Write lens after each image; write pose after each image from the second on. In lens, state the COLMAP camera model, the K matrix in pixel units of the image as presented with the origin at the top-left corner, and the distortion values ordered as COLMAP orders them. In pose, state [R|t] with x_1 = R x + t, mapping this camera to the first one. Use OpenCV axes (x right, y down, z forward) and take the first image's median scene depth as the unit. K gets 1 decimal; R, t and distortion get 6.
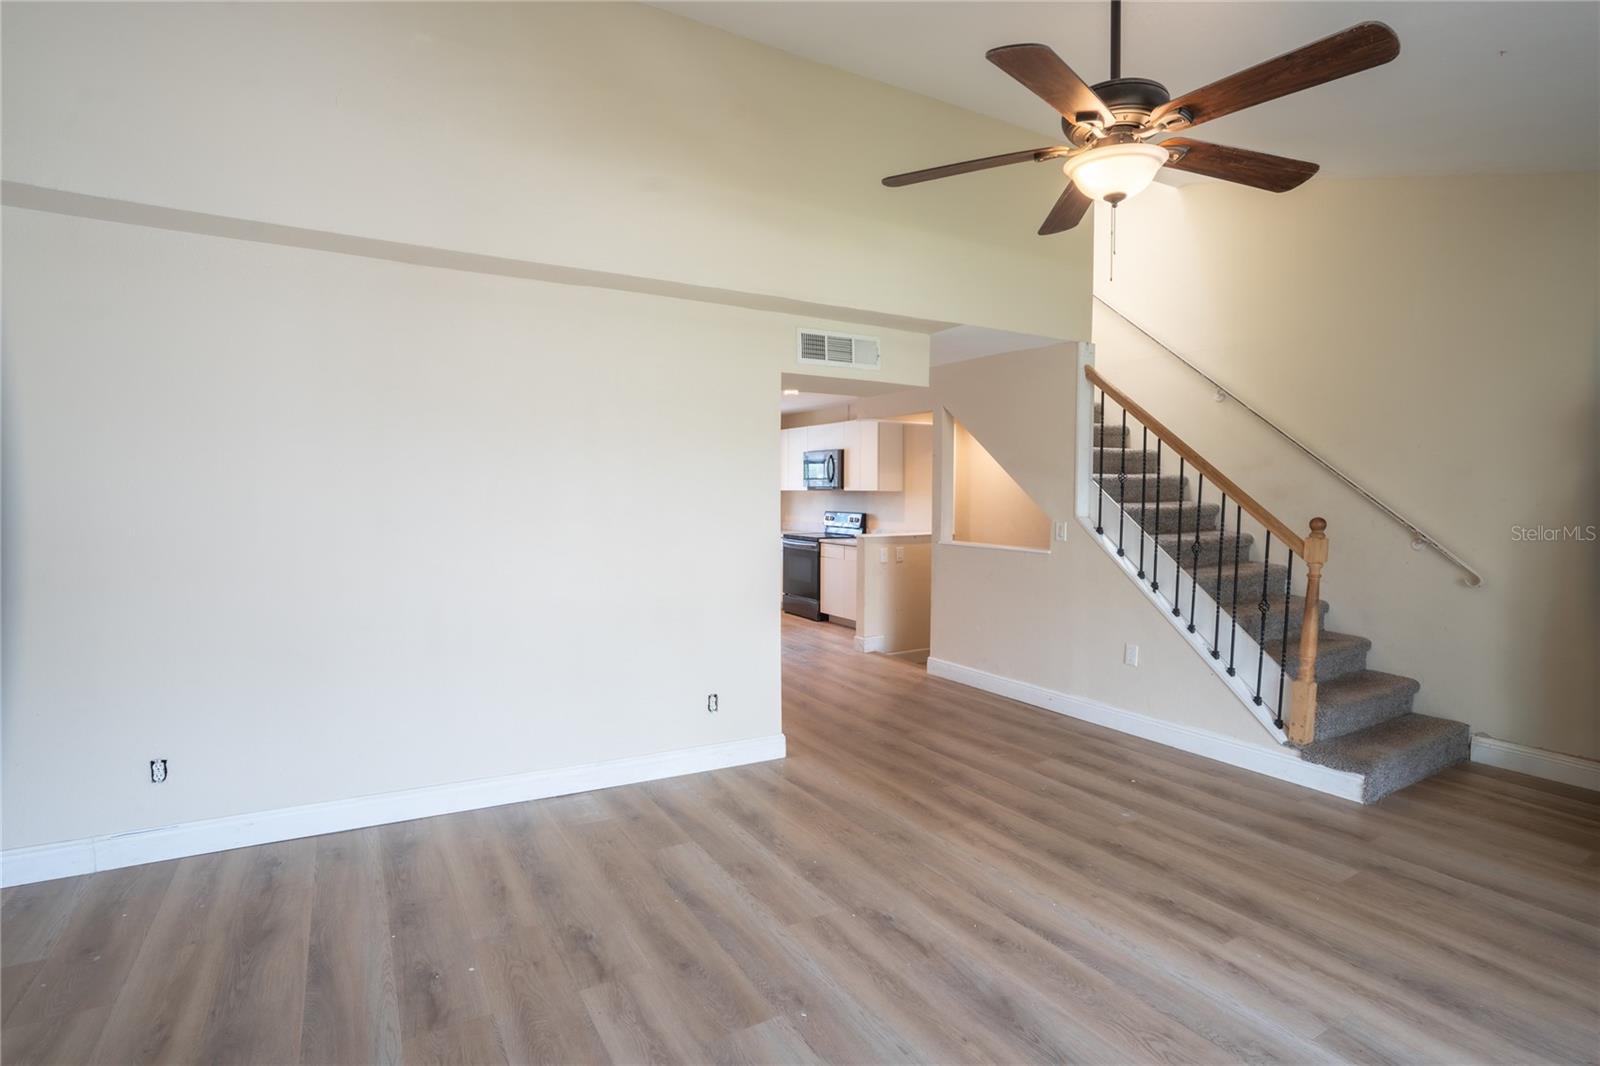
lens RADIAL K [[787.4, 0, 796.3], [0, 787.4, 533.6], [0, 0, 1]] dist [-0.071225, 0.031972]
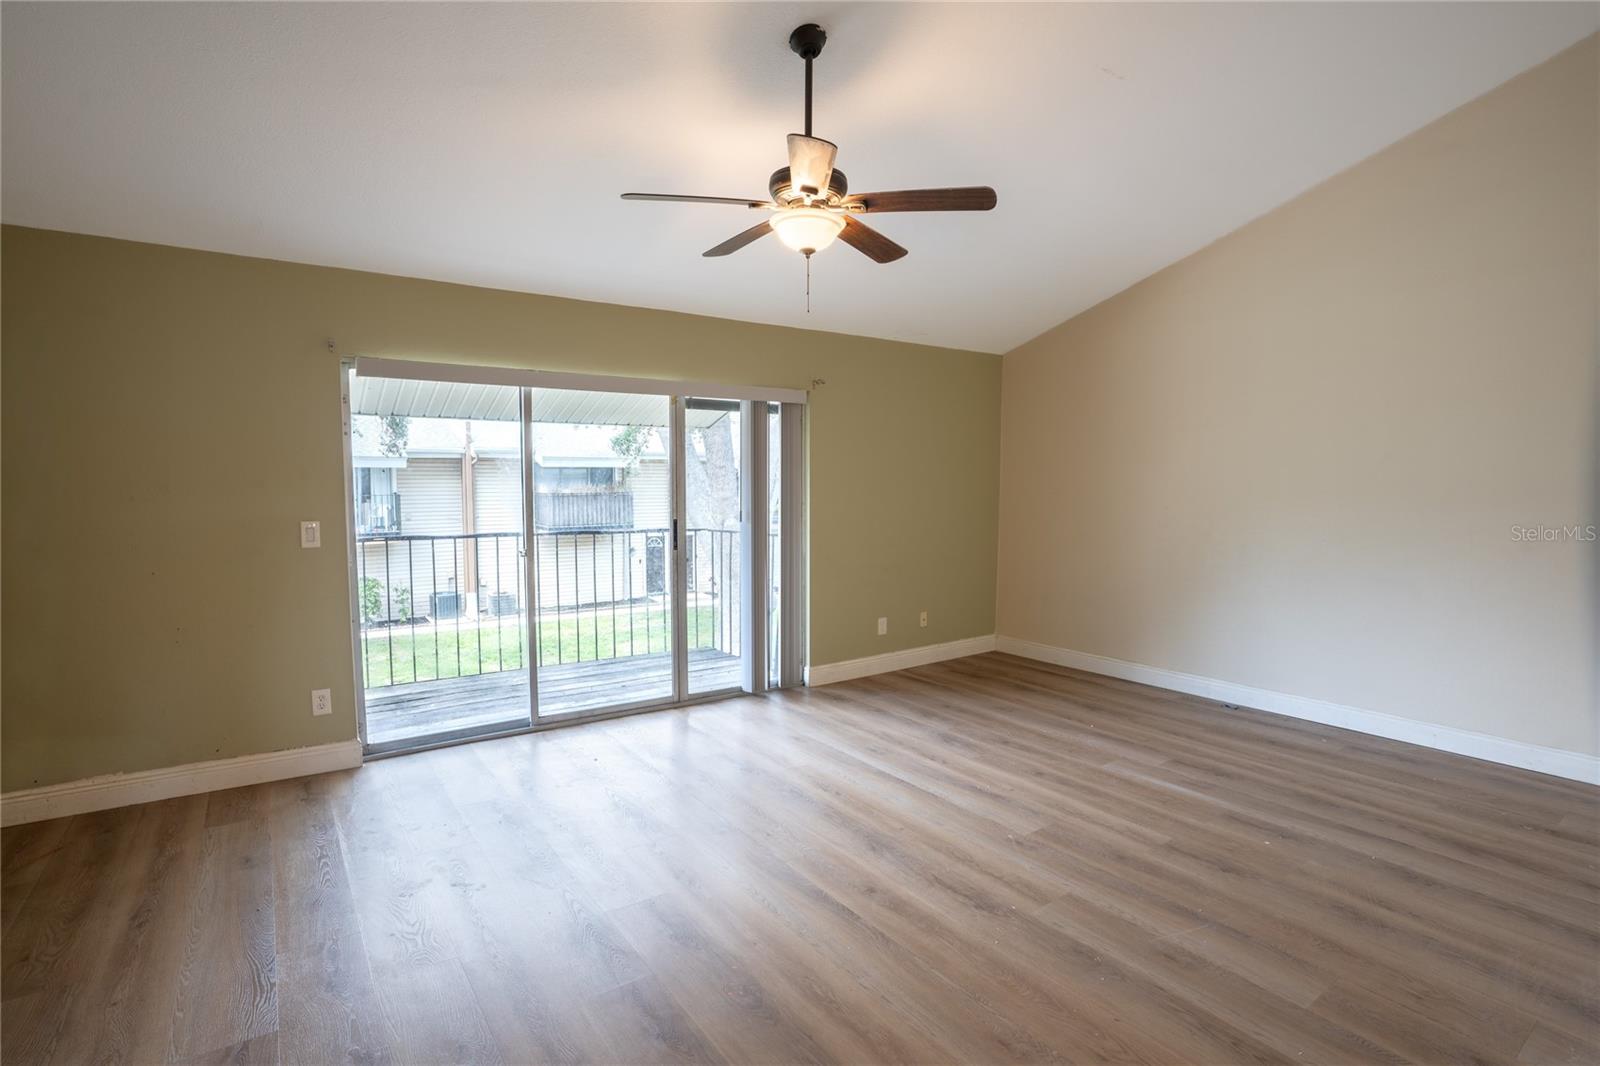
lens RADIAL K [[787.4, 0, 798.7], [0, 787.4, 535.0], [0, 0, 1]] dist [-0.071225, 0.031972]
pose [[-0.996653, -0.005942, -0.081531, 0.268171], [-0.015935, 0.992345, 0.122466, -0.059669], [0.080179, 0.123355, -0.989118, 1.179472]]
